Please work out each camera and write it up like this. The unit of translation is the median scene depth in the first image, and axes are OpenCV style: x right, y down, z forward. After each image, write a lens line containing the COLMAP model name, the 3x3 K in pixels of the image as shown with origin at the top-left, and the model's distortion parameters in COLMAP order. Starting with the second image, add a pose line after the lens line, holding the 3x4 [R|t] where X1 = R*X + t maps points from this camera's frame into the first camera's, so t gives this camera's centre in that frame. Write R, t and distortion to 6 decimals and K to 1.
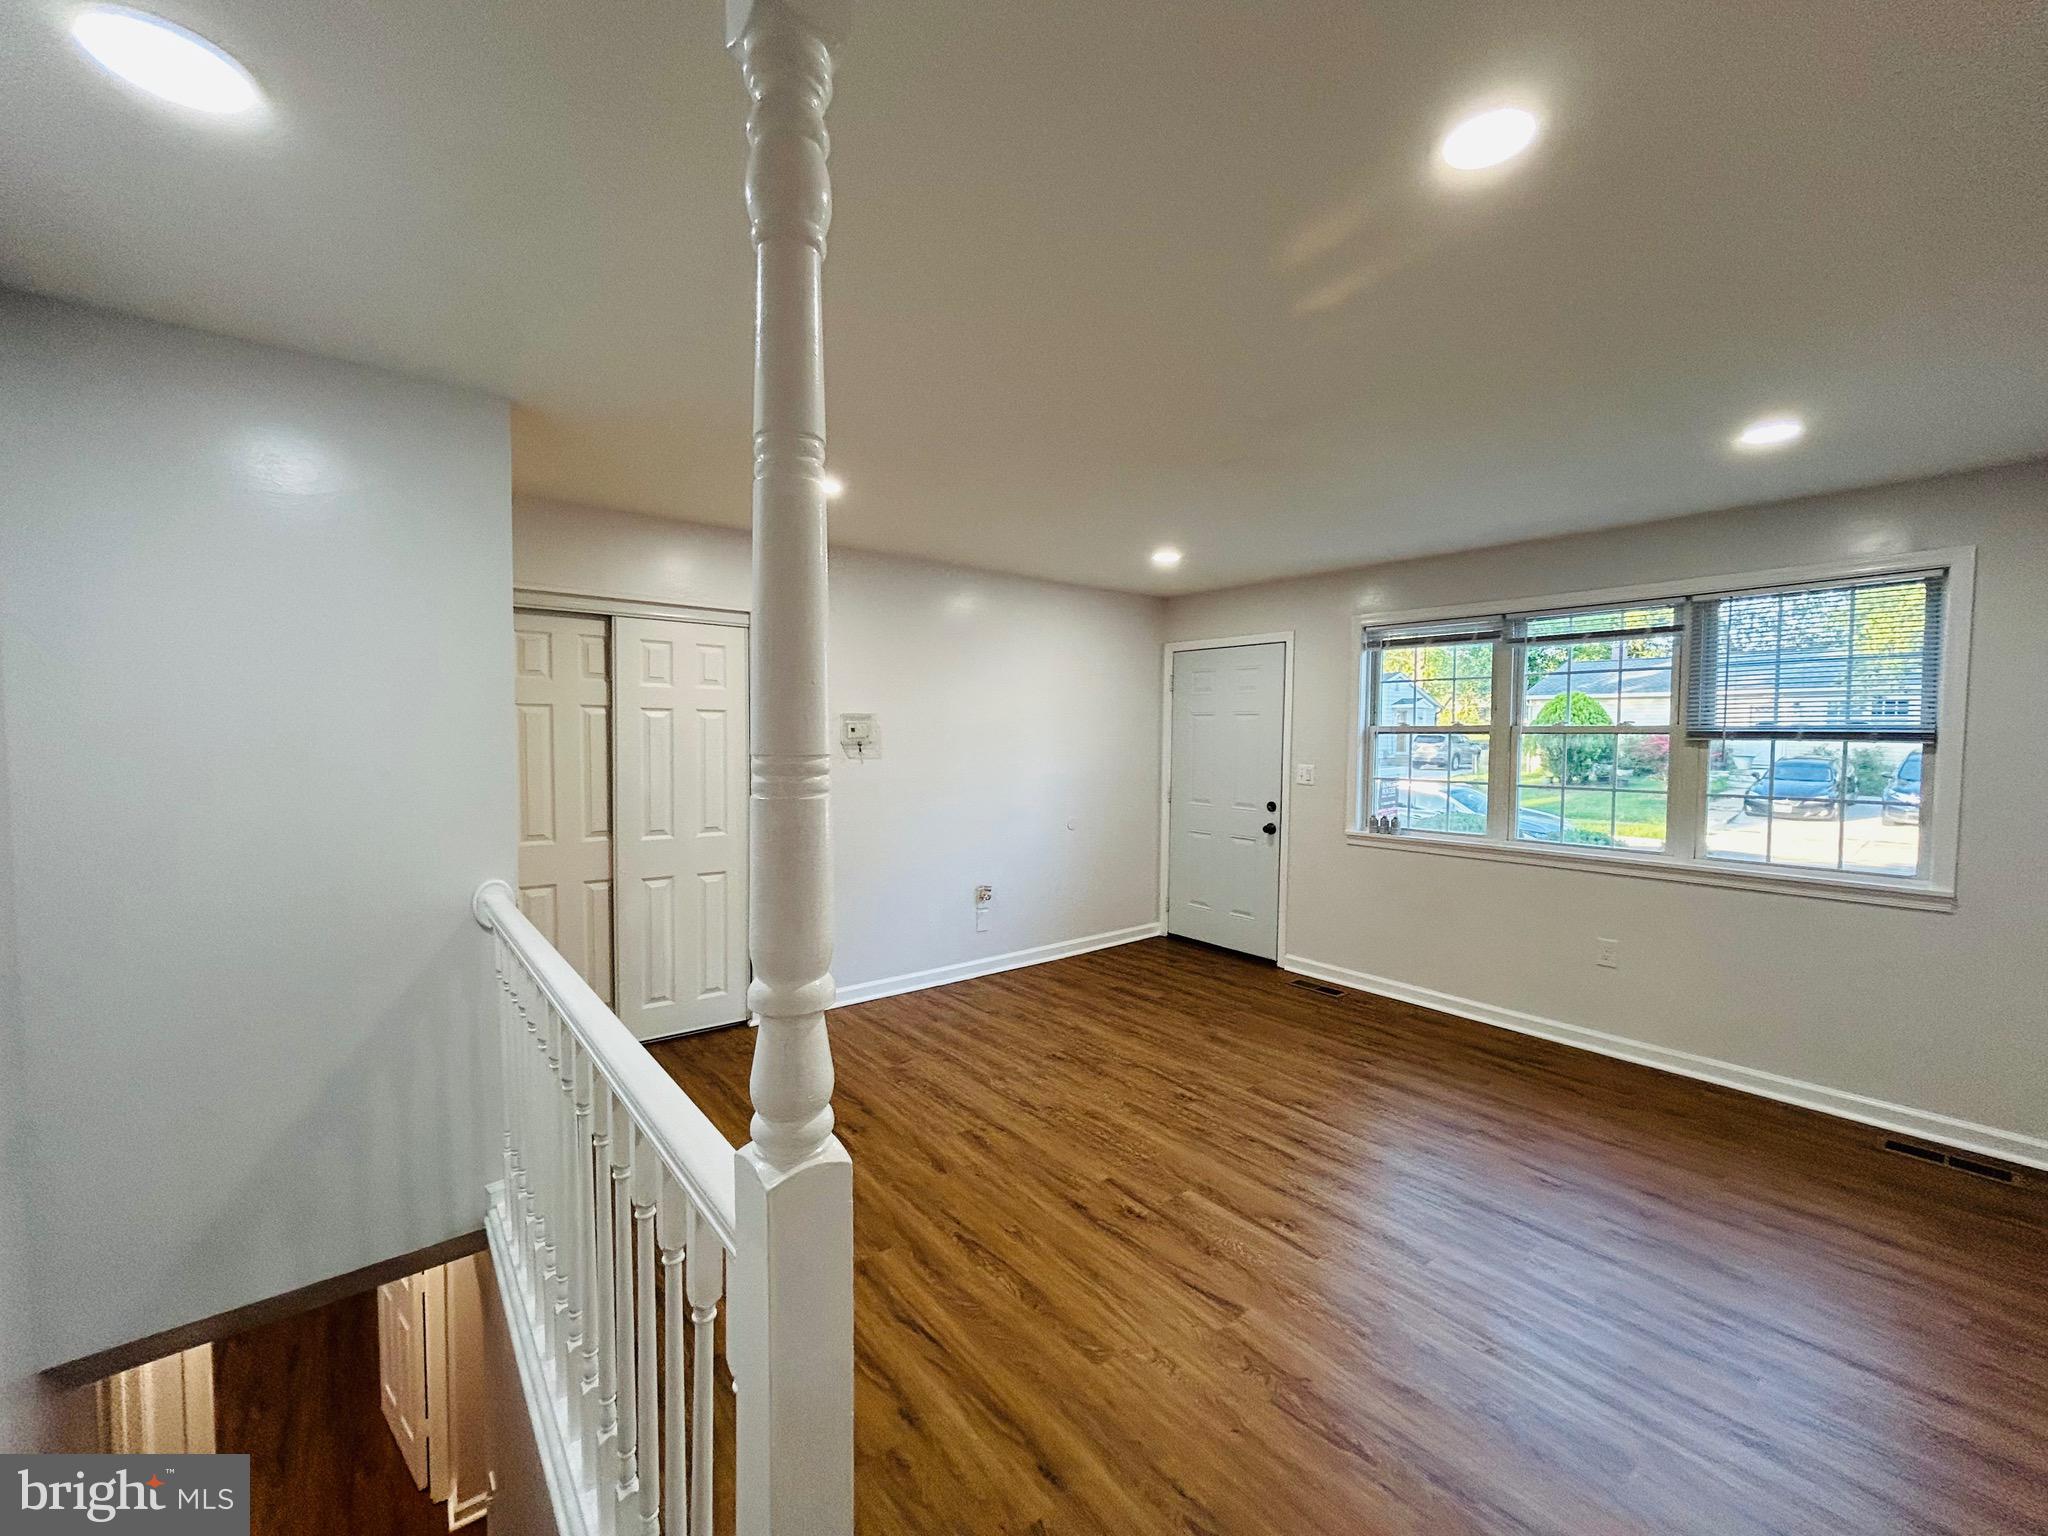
lens RADIAL K [[823.8, 0, 1024.0], [0, 823.8, 770.3], [0, 0, 1]] dist [-0.001171, 0.000733]
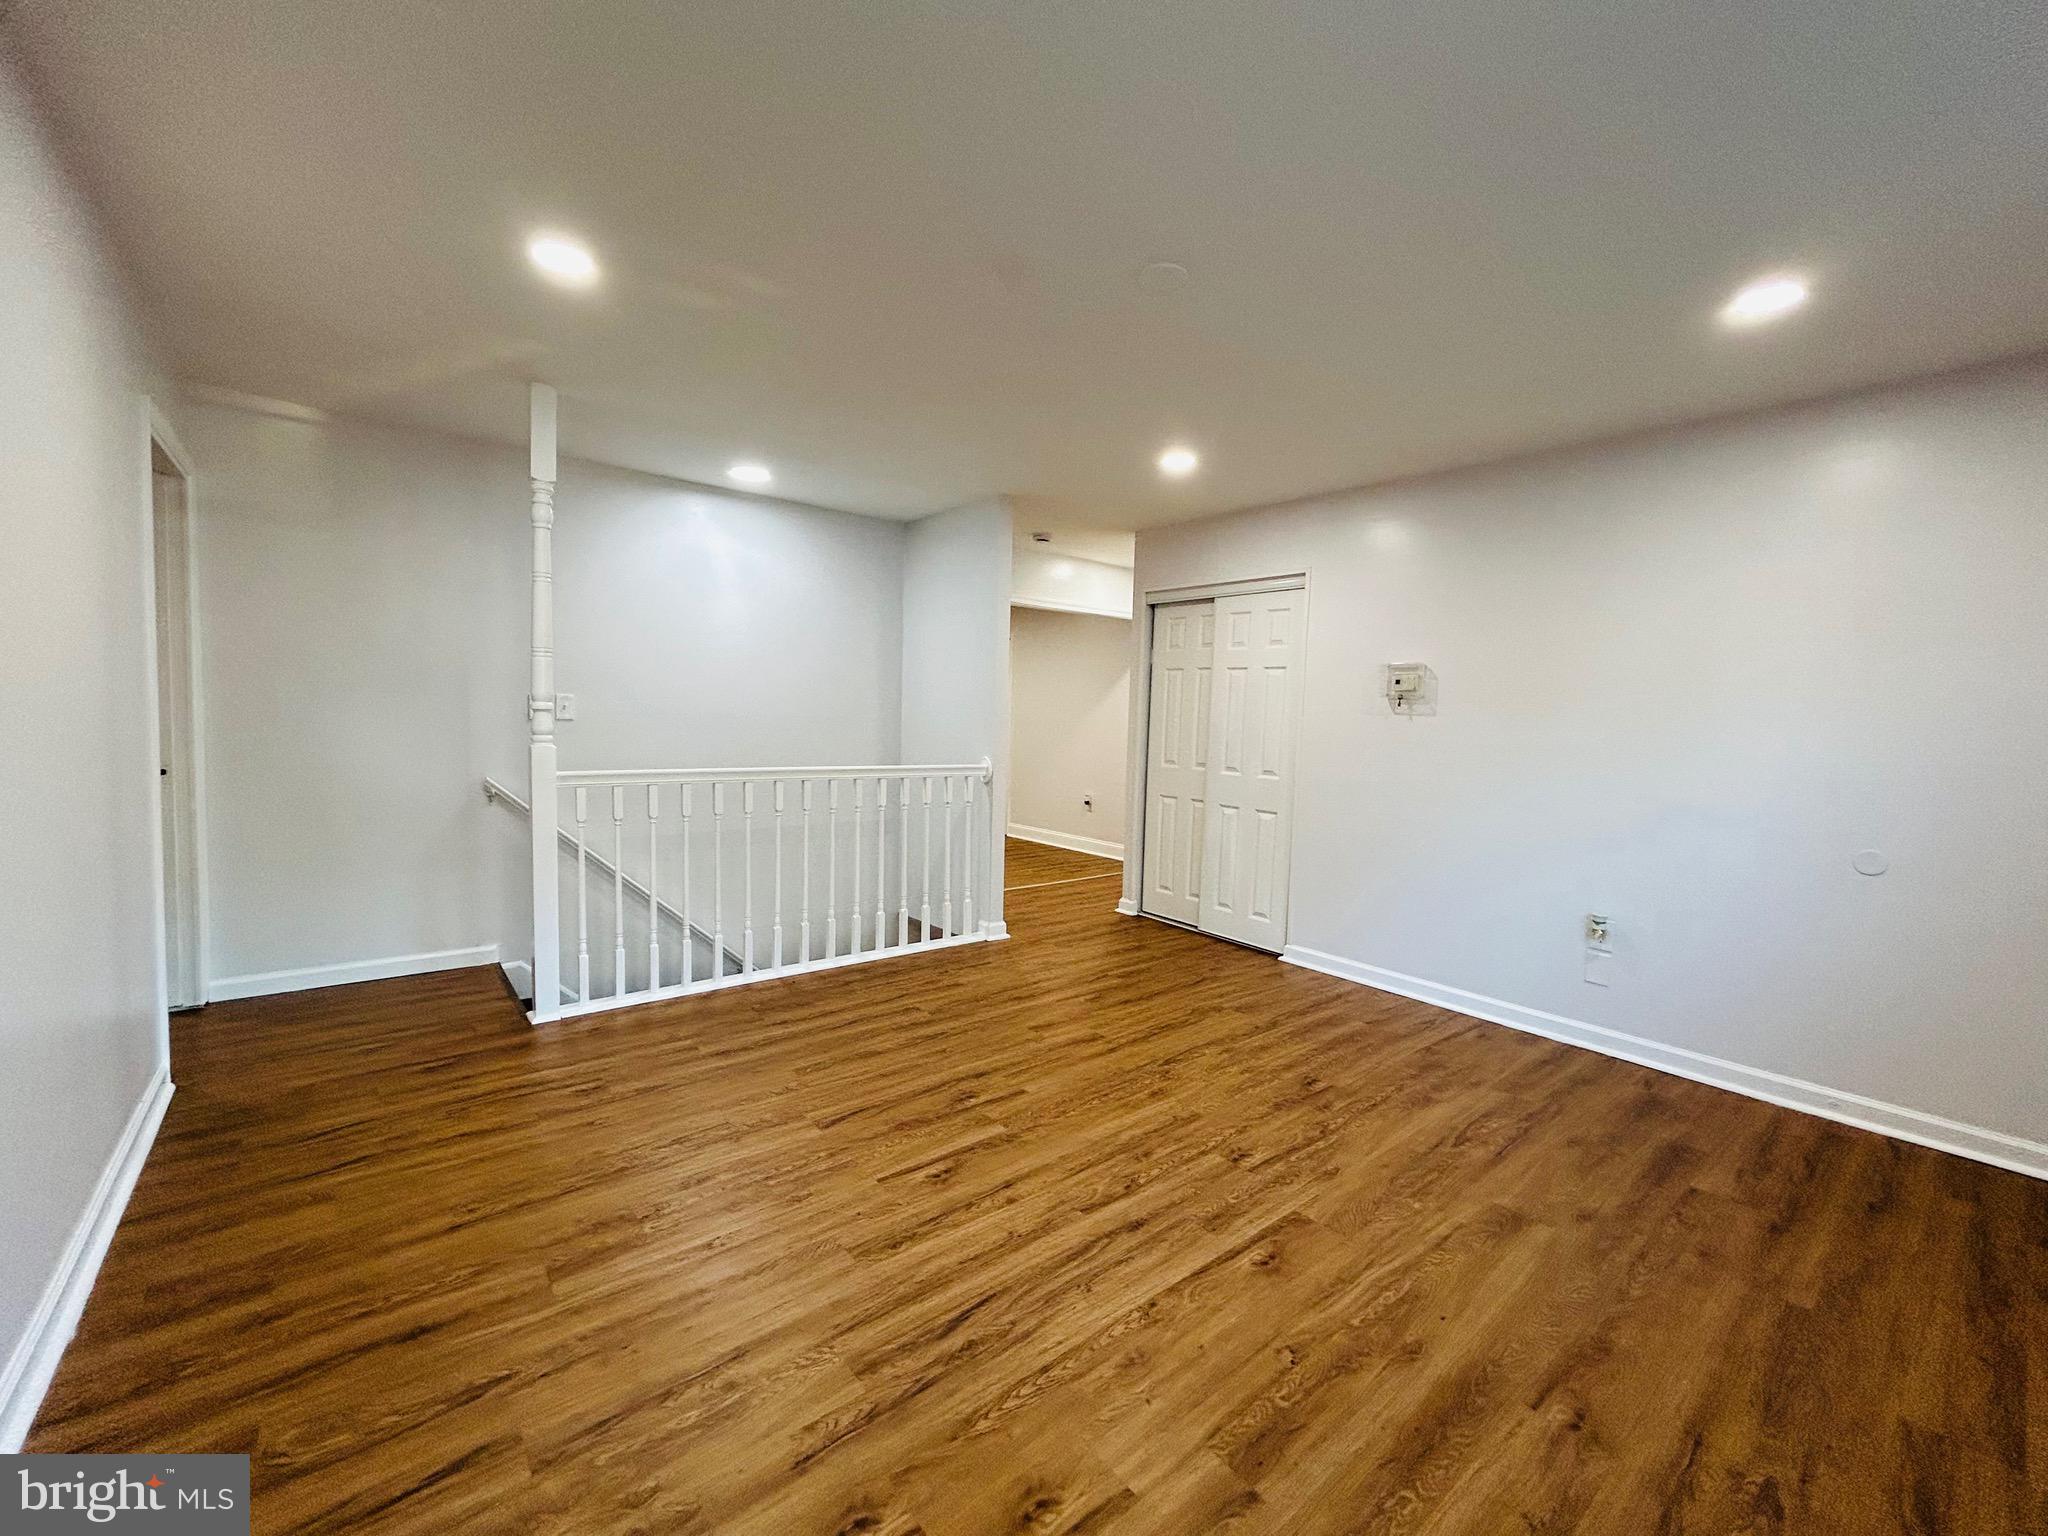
lens RADIAL K [[826.4, 0, 1026.8], [0, 826.4, 772.7], [0, 0, 1]] dist [0.000239, 0.001134]
pose [[0.009491, 0.059635, -0.998175, 0.802642], [-0.081527, 0.994943, 0.058666, 0.034051], [0.996626, 0.080822, 0.014304, 0.700798]]
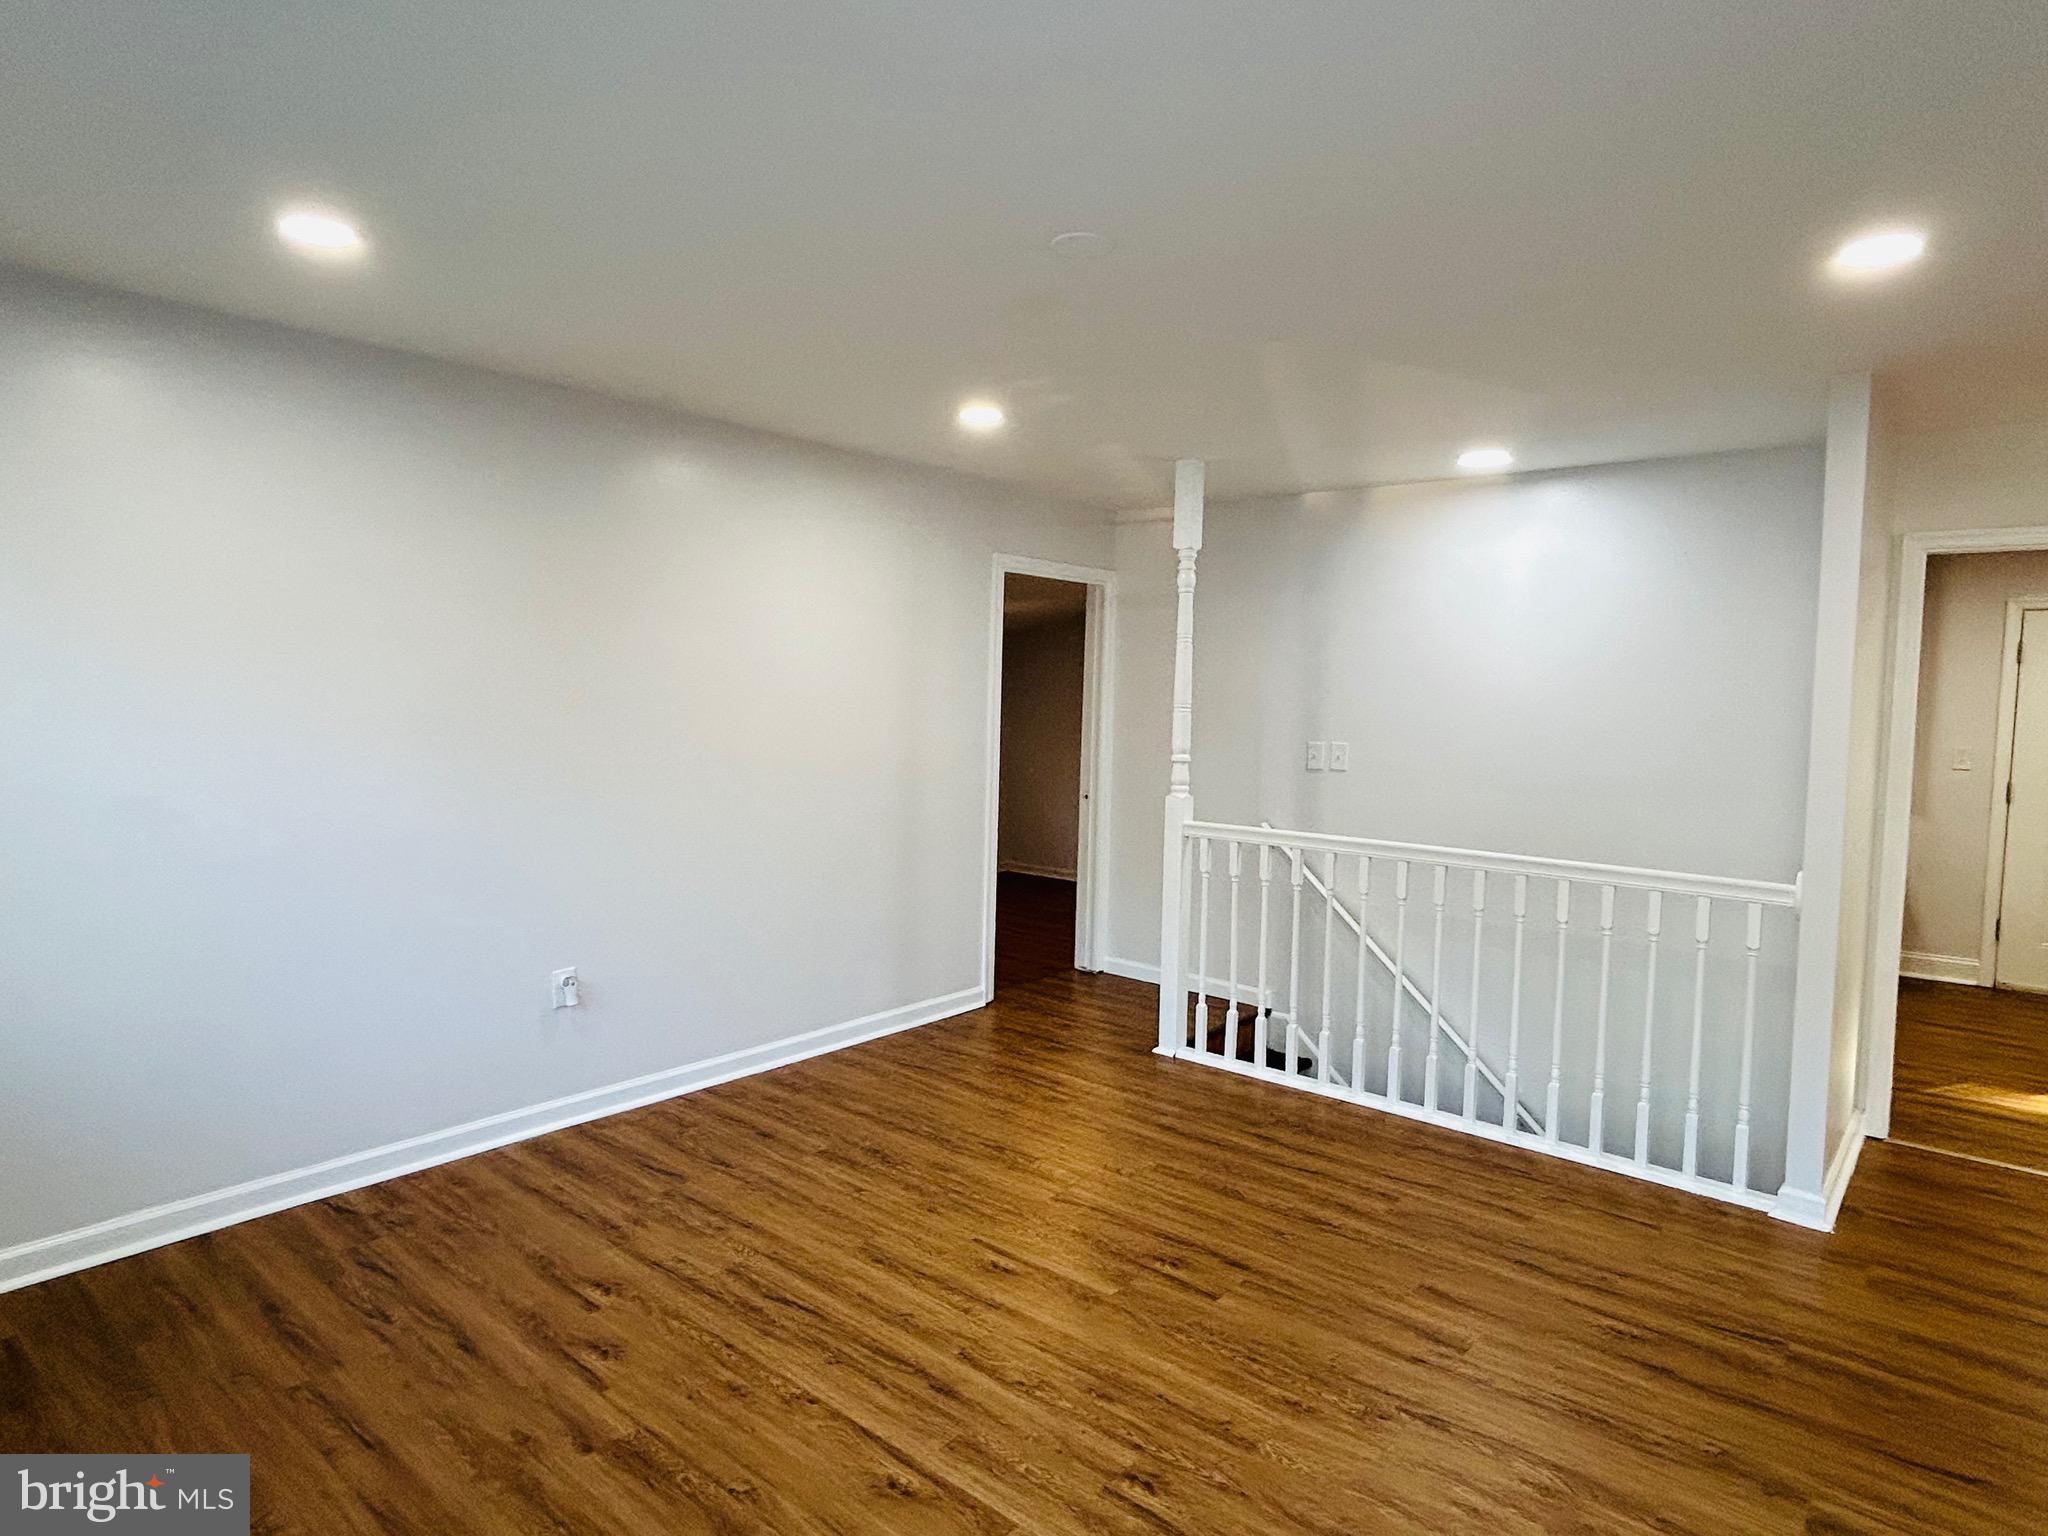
lens RADIAL K [[1172.9, 0, 1024.0], [0, 1172.9, 768.0], [0, 0, 1]] dist [0.000415, -0.001263]
pose [[-0.981031, -0.021461, -0.192660, 0.360619], [-0.044528, 0.992226, 0.116210, -0.074548], [0.188669, 0.122584, -0.974360, 1.431416]]
